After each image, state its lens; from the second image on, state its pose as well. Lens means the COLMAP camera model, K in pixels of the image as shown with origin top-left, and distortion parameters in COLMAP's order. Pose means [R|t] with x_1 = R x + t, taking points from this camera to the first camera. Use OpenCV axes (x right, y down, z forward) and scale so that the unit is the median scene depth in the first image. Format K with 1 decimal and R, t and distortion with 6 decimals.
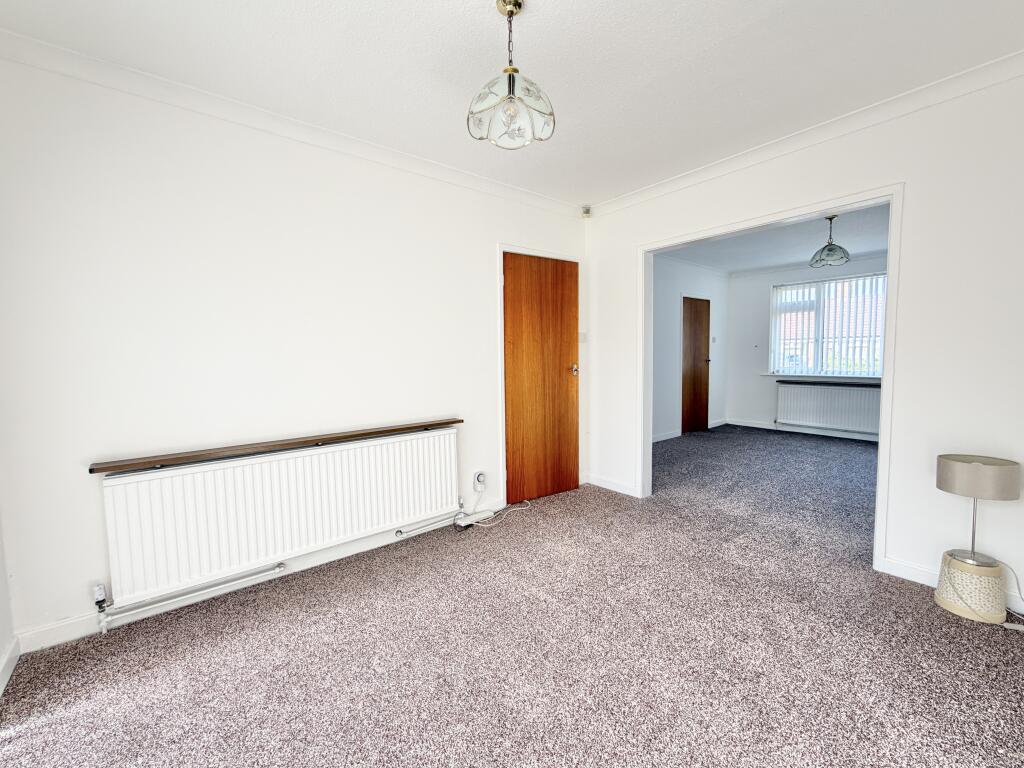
lens RADIAL K [[408.5, 0, 512.0], [0, 408.5, 384.0], [0, 0, 1]] dist [-0.000360, 0.000165]
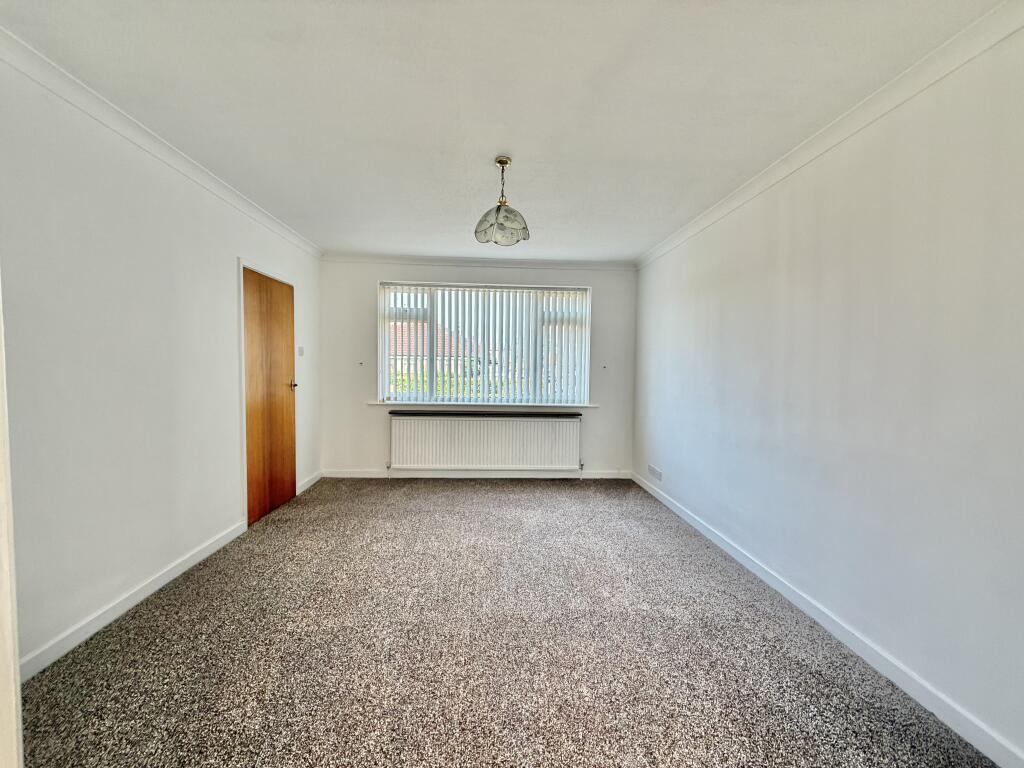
lens RADIAL K [[408.5, 0, 512.0], [0, 408.5, 384.0], [0, 0, 1]] dist [-0.000360, 0.000165]
pose [[0.573544, -0.011287, 0.819097, 0.172835], [0.036325, 0.999272, -0.011666, -0.041410], [-0.818369, 0.036445, 0.573537, 0.393089]]
